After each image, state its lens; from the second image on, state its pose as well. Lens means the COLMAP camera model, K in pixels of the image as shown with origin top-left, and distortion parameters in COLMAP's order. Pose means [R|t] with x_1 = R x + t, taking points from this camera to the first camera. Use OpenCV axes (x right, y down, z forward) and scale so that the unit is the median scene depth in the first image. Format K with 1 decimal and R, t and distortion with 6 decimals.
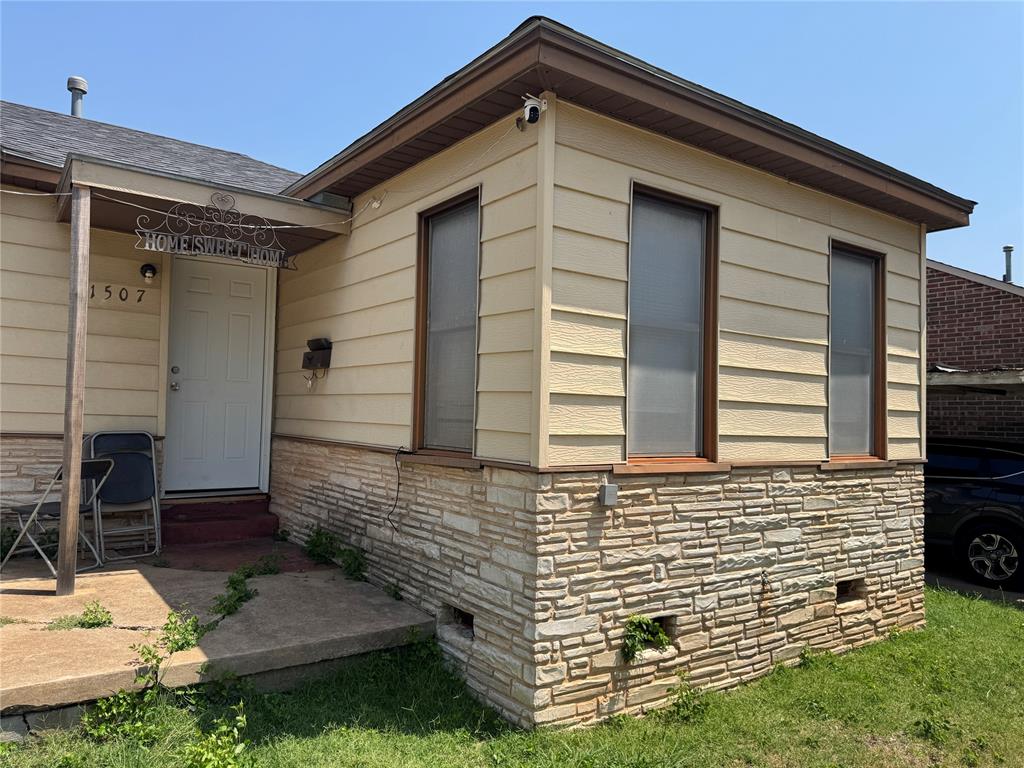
lens RADIAL K [[717.5, 0, 512.0], [0, 717.5, 384.0], [0, 0, 1]] dist [0.079869, -0.108114]
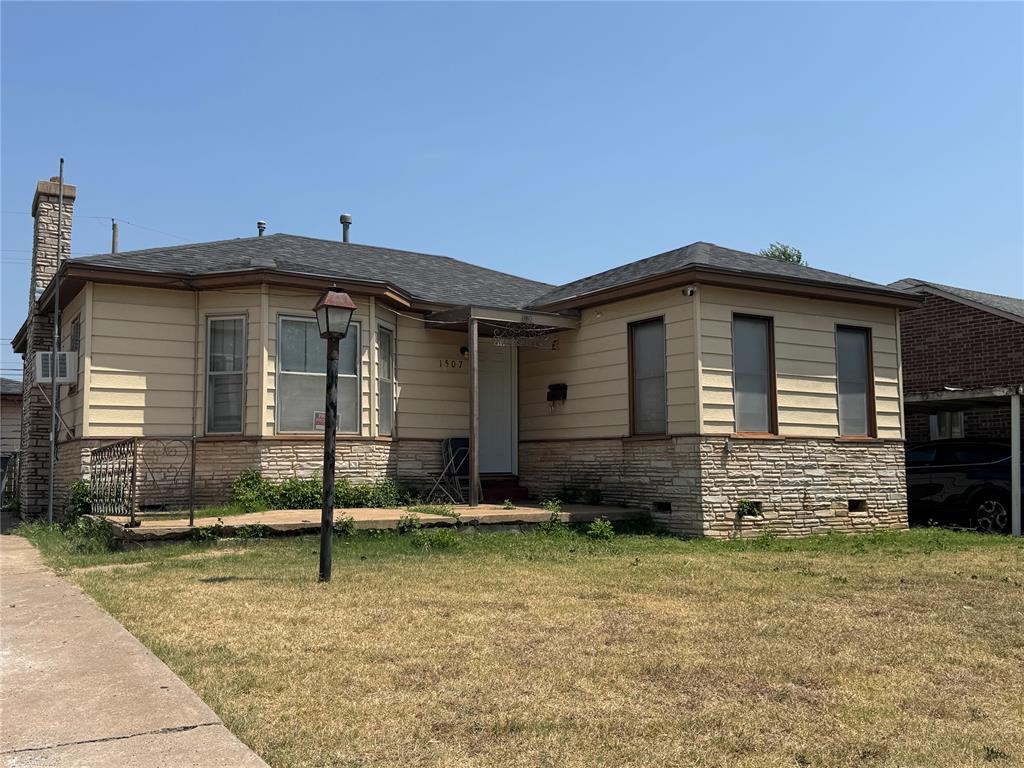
lens RADIAL K [[924.0, 0, 512.0], [0, 924.0, 384.0], [0, 0, 1]] dist [0.209121, -0.399200]
pose [[0.997823, -0.035829, -0.055375, -0.330740], [0.033125, 0.998249, -0.048997, 0.062986], [0.057034, 0.047056, 0.997263, -1.746799]]
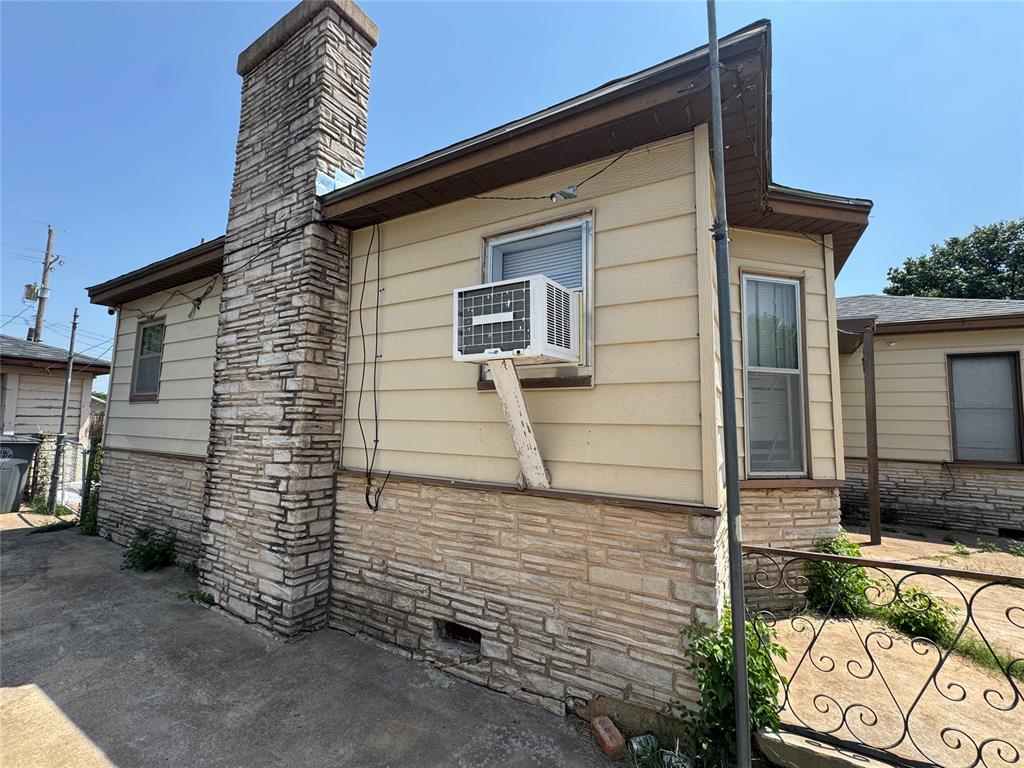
lens RADIAL K [[440.1, 0, 512.0], [0, 440.1, 384.0], [0, 0, 1]] dist [-0.000605, -0.000547]
pose [[0.910044, 0.036990, 0.412857, -1.958385], [-0.020420, 0.998802, -0.044477, -0.058468], [-0.414007, 0.032046, 0.909709, 0.333021]]
